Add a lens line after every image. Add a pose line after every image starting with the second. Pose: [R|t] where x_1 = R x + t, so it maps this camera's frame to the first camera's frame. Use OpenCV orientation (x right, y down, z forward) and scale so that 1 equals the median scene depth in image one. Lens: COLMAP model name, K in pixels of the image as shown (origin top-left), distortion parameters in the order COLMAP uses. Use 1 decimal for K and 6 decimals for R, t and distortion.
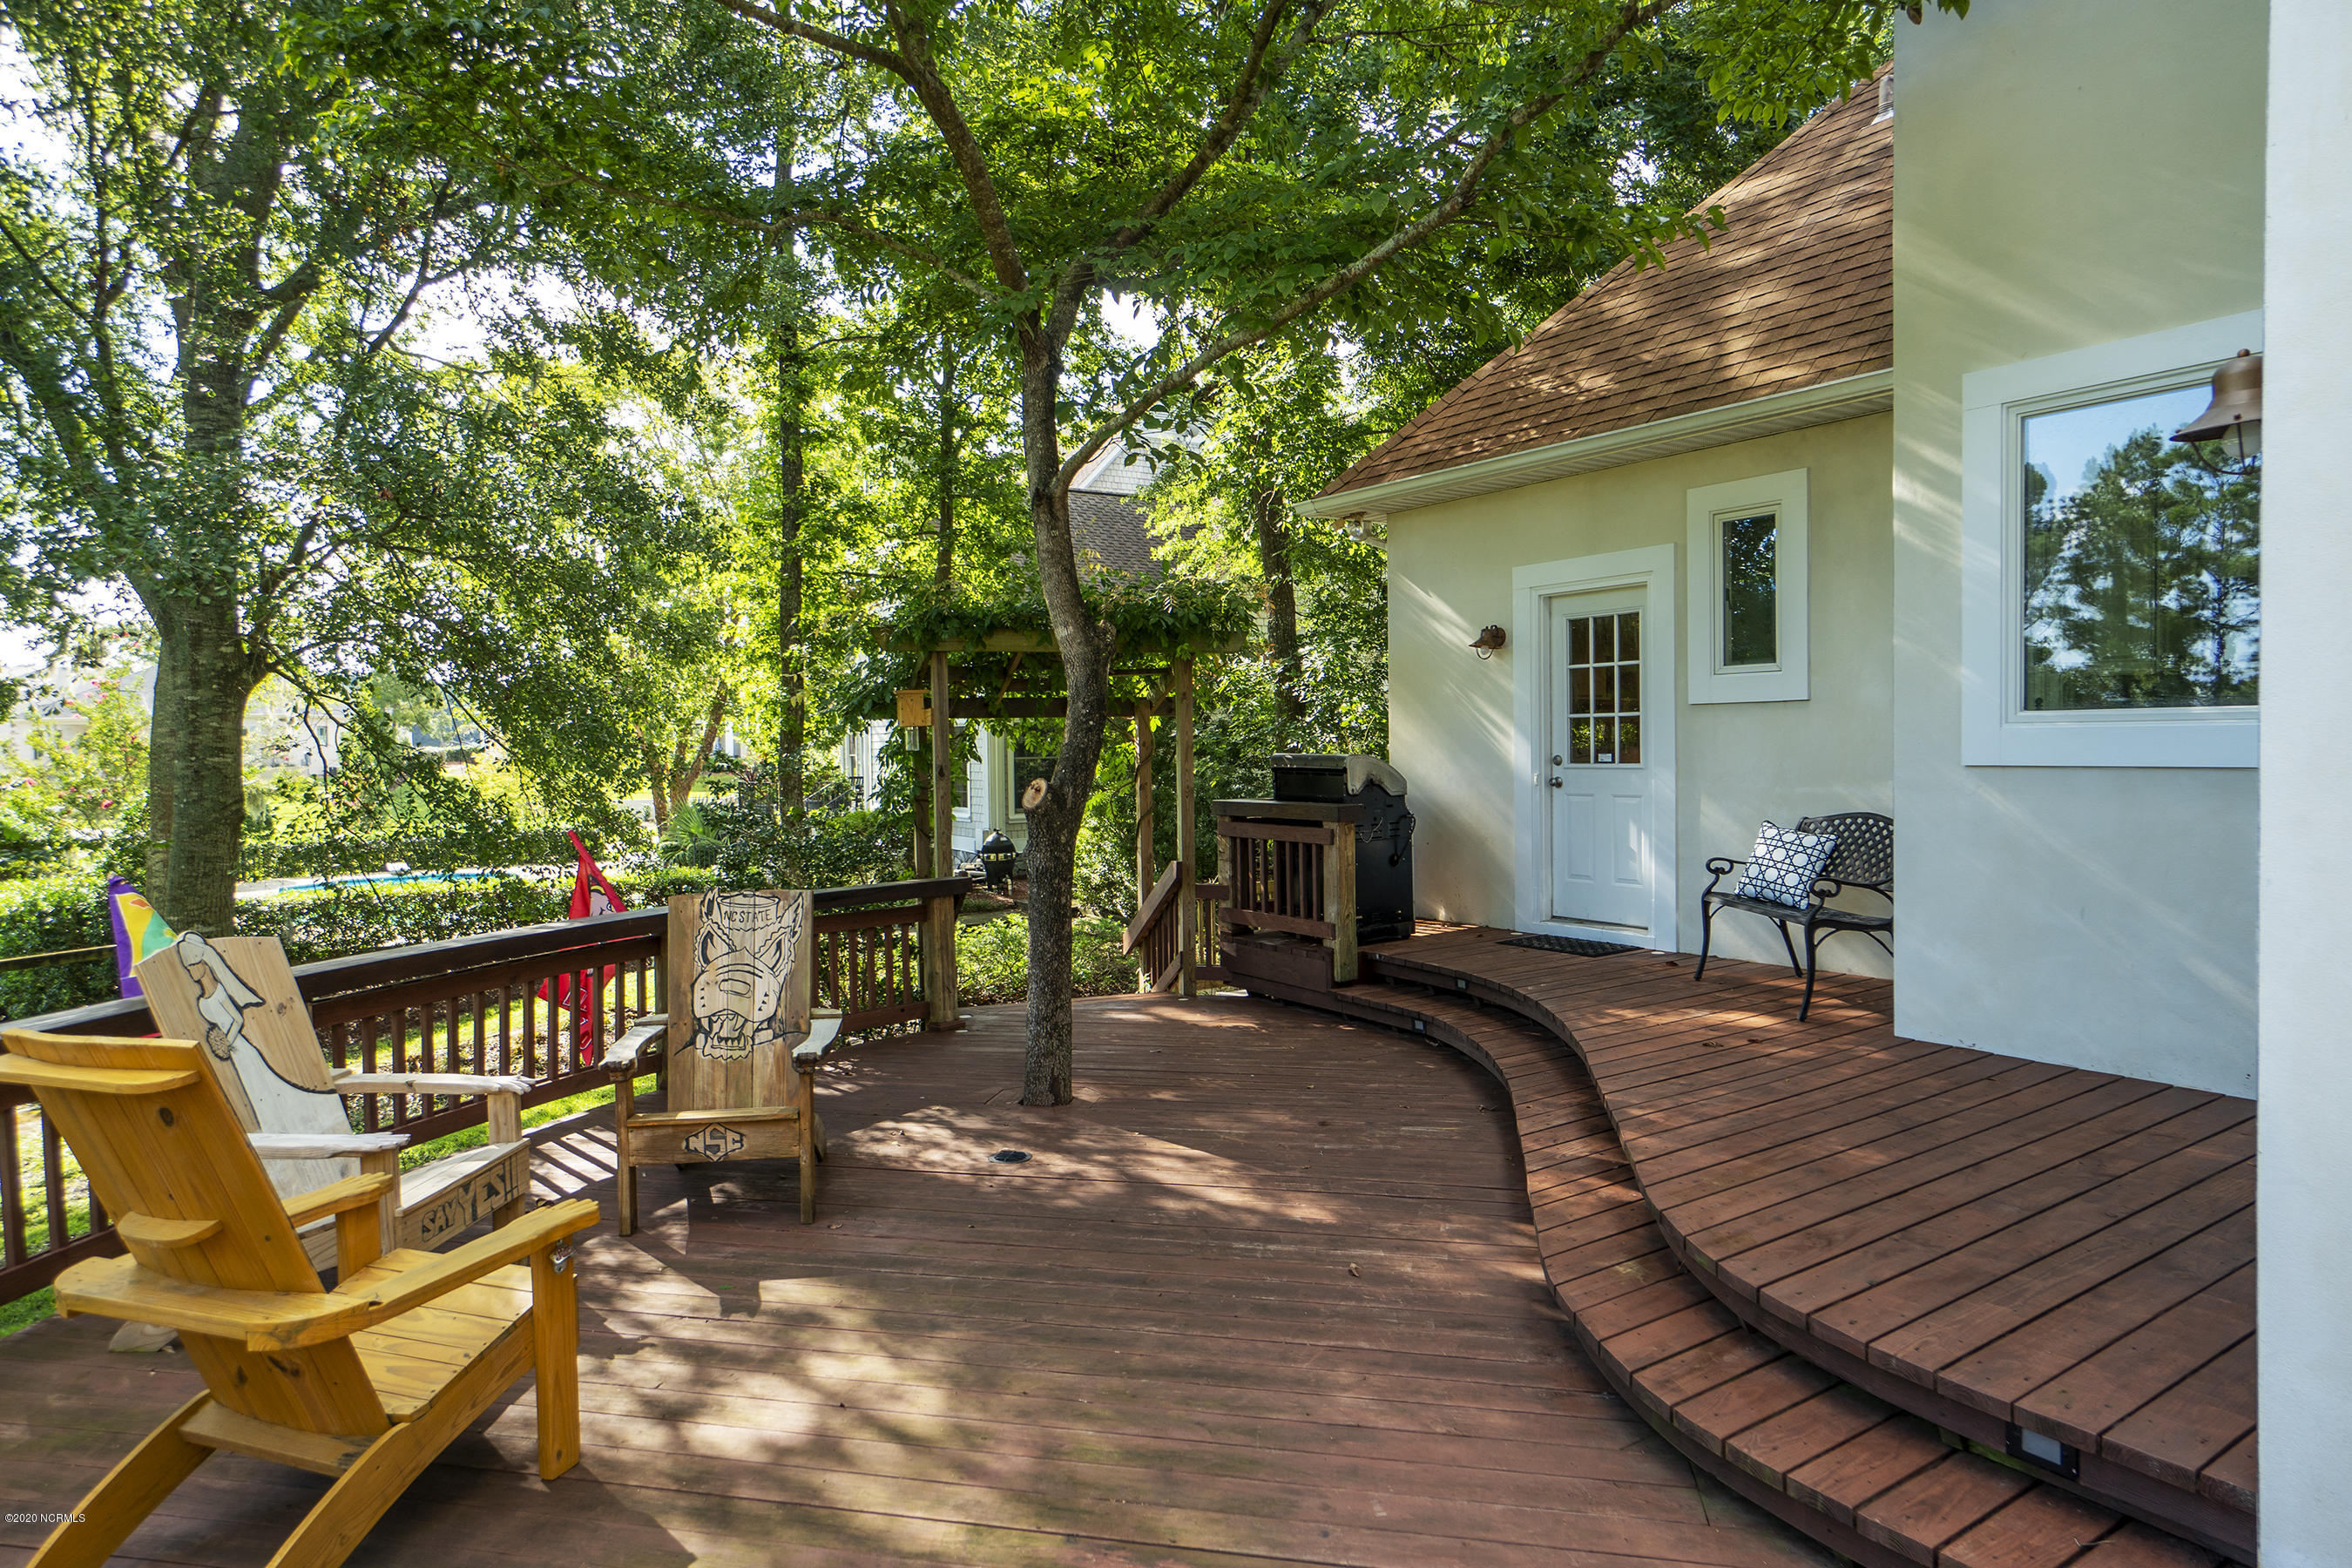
lens RADIAL K [[1405.4, 0, 1176.0], [0, 1405.4, 782.4], [0, 0, 1]] dist [-0.023608, -0.001539]
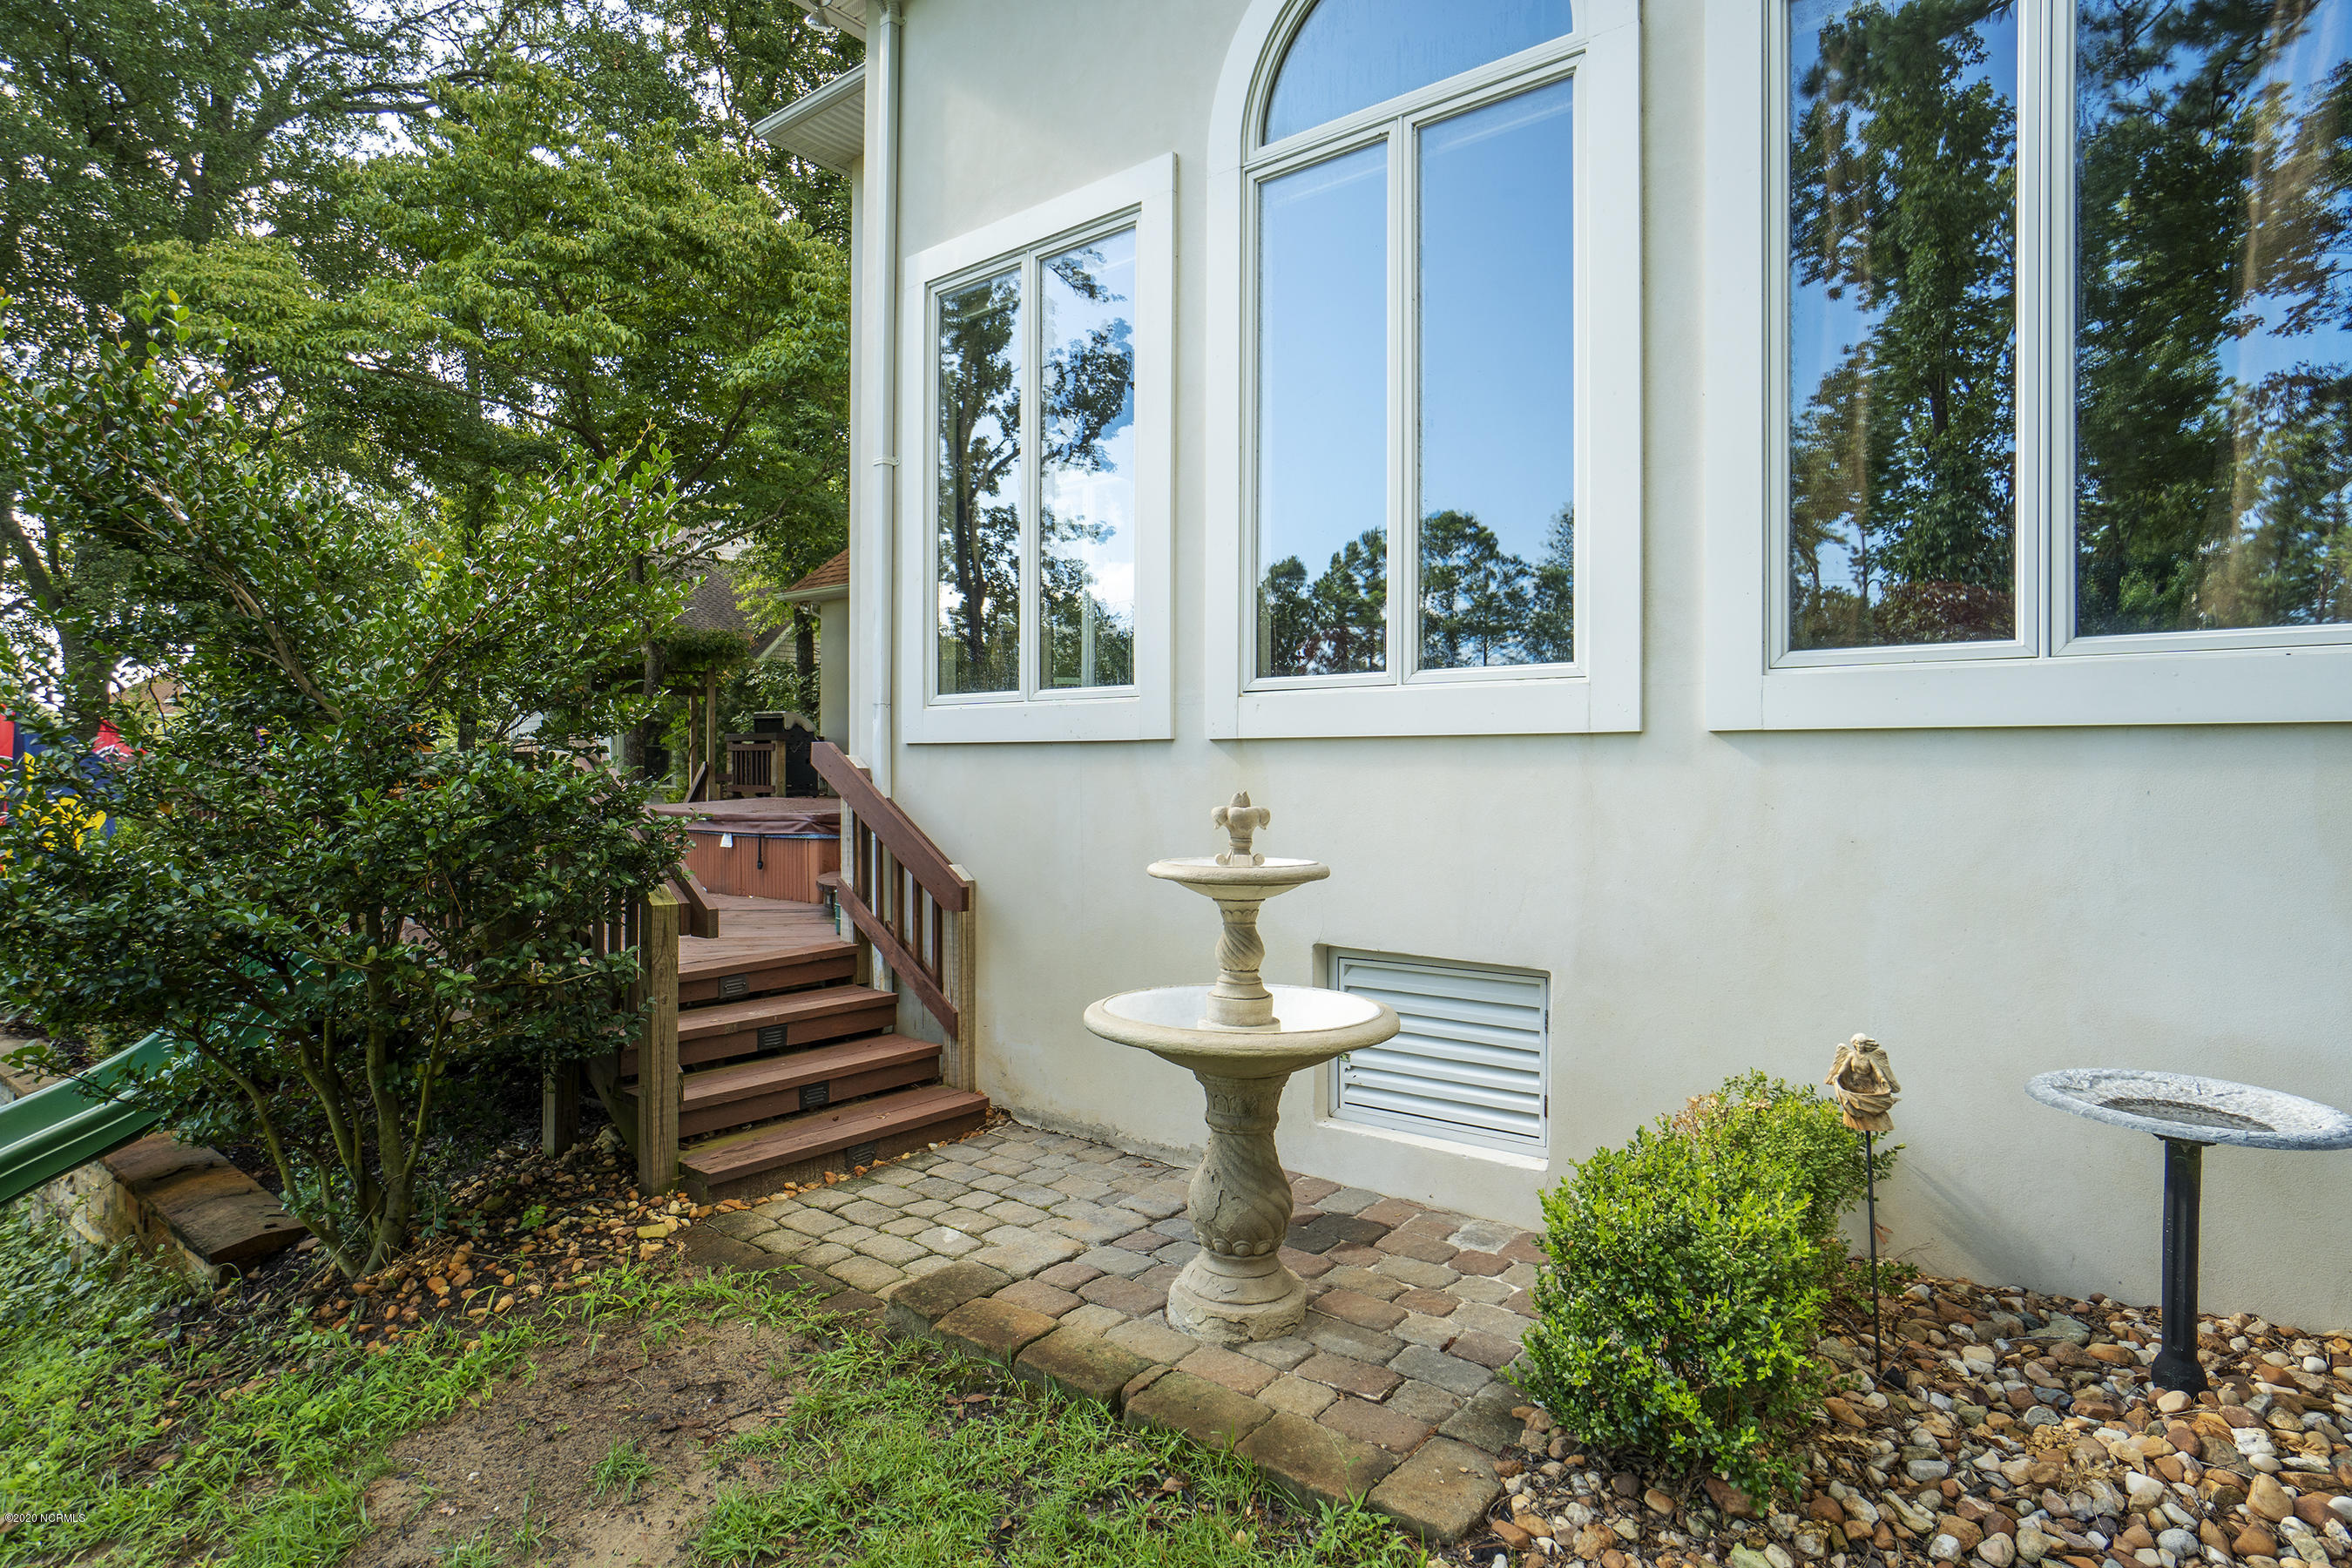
lens RADIAL K [[1260.5, 0, 1177.4], [0, 1260.5, 779.8], [0, 0, 1]] dist [0.000175, 0.000006]
pose [[0.958371, 0.011380, 0.285300, 0.136872], [-0.005556, 0.999759, -0.021216, 0.117358], [-0.285473, 0.018748, 0.958203, -1.032857]]
